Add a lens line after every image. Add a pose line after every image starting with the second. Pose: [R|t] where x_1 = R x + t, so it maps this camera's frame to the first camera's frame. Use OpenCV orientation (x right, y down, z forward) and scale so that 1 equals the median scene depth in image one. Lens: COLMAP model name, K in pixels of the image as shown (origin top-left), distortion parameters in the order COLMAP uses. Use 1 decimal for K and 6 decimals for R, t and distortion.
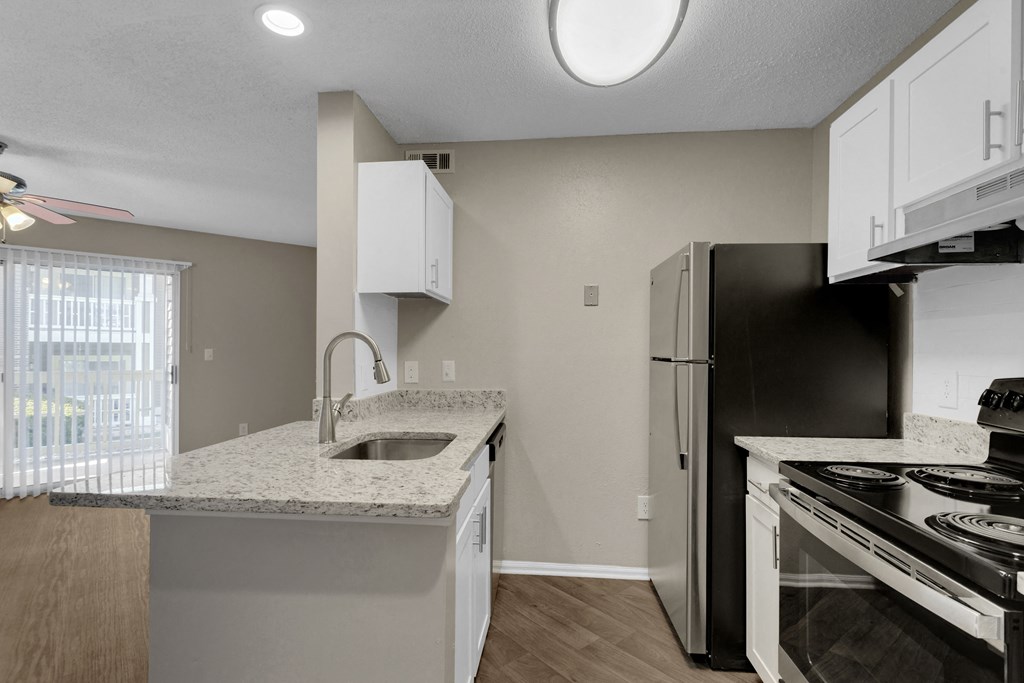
lens RADIAL K [[481.8, 0, 509.5], [0, 481.8, 347.0], [0, 0, 1]] dist [0.000881, -0.000165]
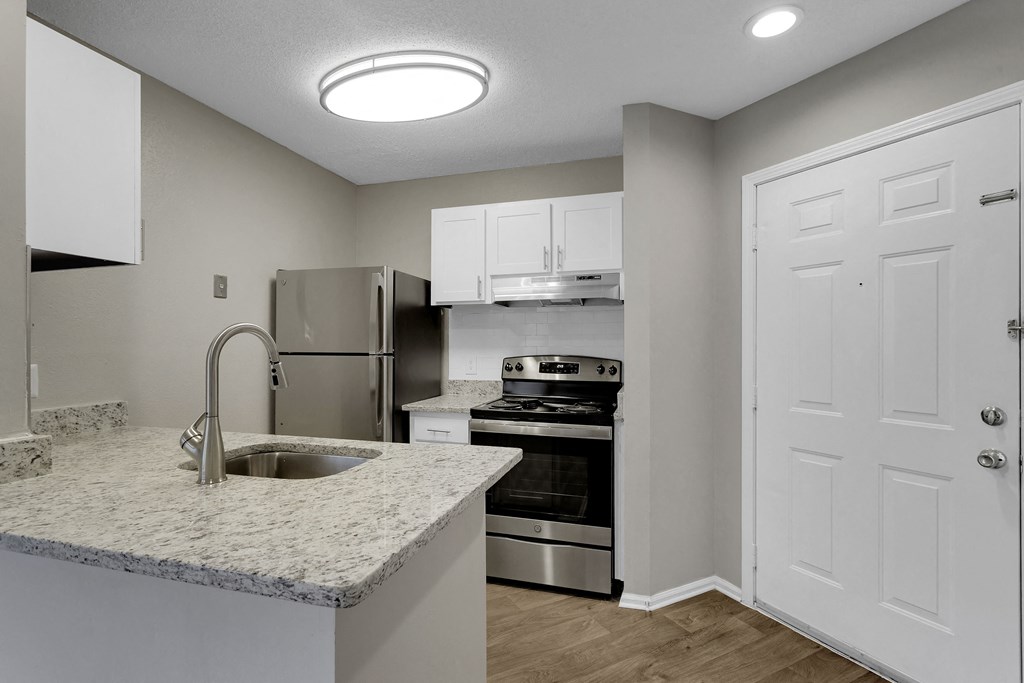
lens RADIAL K [[481.8, 0, 510.8], [0, 481.8, 344.6], [0, 0, 1]] dist [0.000881, -0.000165]
pose [[0.190707, -0.004009, 0.981639, -0.897903], [-0.009529, 0.999937, 0.005935, -0.009003], [-0.981601, -0.010486, 0.190656, 0.404354]]
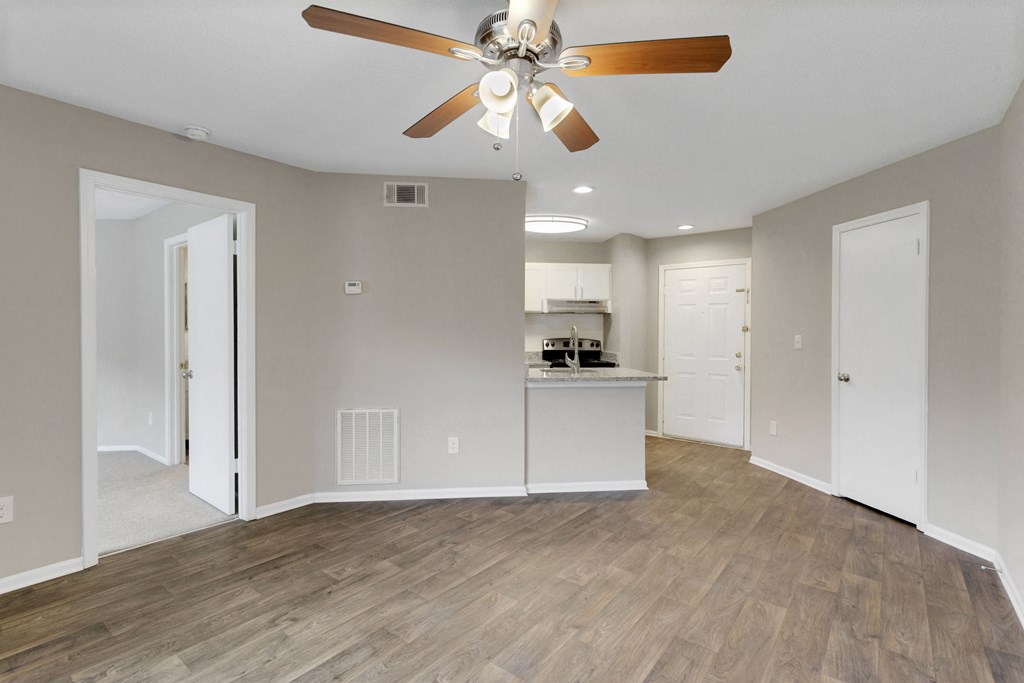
lens RADIAL K [[481.8, 0, 510.9], [0, 481.8, 337.3], [0, 0, 1]] dist [0.000881, -0.000165]
pose [[-0.220664, -0.018383, 0.975177, -2.412209], [-0.014581, 0.999773, 0.015547, -0.016270], [-0.975241, -0.010789, -0.220882, 1.698086]]
